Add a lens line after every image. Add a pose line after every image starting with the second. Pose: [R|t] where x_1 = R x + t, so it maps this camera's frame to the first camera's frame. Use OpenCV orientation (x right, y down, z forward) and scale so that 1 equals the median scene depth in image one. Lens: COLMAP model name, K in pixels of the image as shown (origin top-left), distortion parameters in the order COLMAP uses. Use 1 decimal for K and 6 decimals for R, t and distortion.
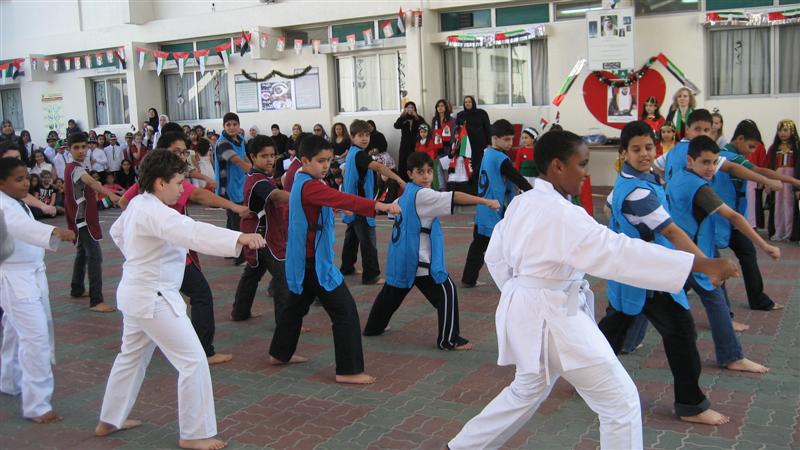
lens RADIAL K [[833.7, 0, 401.9], [0, 833.7, 227.2], [0, 0, 1]] dist [-0.051598, 0.000000]
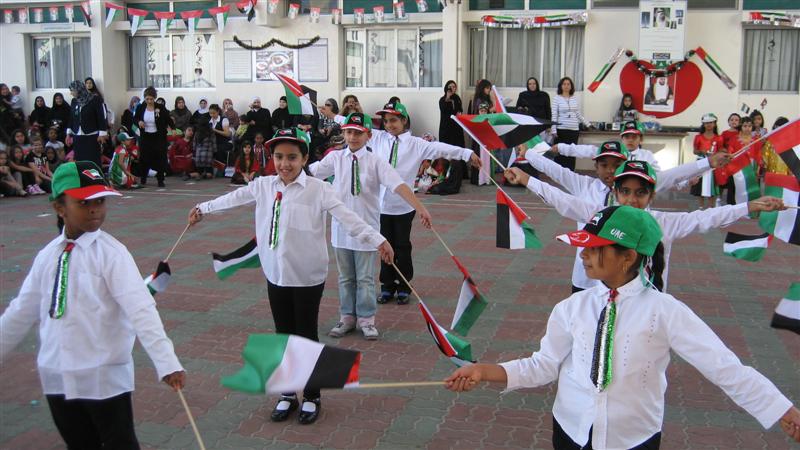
lens RADIAL K [[833.7, 0, 404.9], [0, 833.7, 226.9], [0, 0, 1]] dist [-0.051598, 0.000000]
pose [[0.969261, 0.011009, 0.245787, -0.274000], [-0.015530, 0.999744, 0.016462, 0.005786], [-0.245543, -0.019773, 0.969184, 0.064013]]
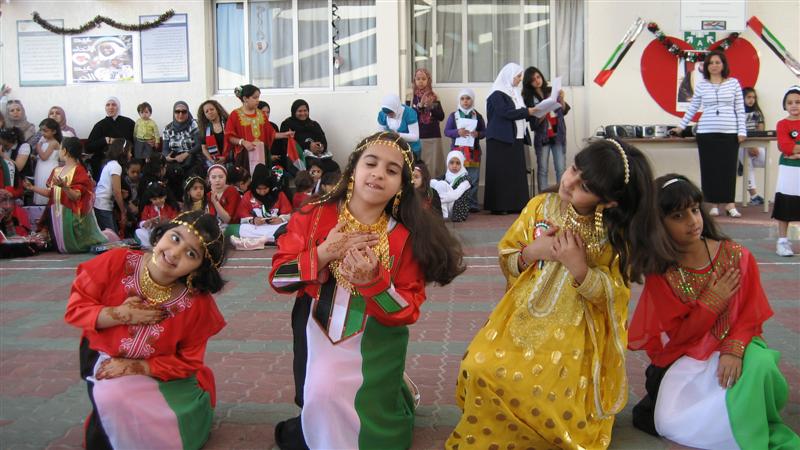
lens RADIAL K [[833.7, 0, 404.2], [0, 833.7, 226.0], [0, 0, 1]] dist [-0.051598, 0.000000]
pose [[0.903291, -0.011671, 0.428870, -0.243717], [0.034731, 0.998338, -0.045983, -0.005325], [-0.427621, 0.056431, 0.902195, 0.443602]]
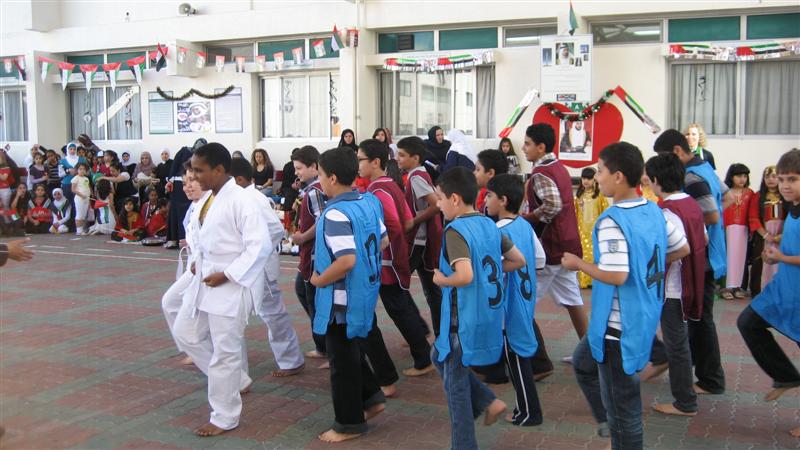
lens RADIAL K [[833.7, 0, 396.0], [0, 833.7, 218.3], [0, 0, 1]] dist [-0.051598, 0.000000]
pose [[0.996155, 0.029940, 0.082333, -0.003641], [-0.026226, 0.998605, -0.045828, -0.014115], [-0.083590, 0.043492, 0.995551, 0.101189]]
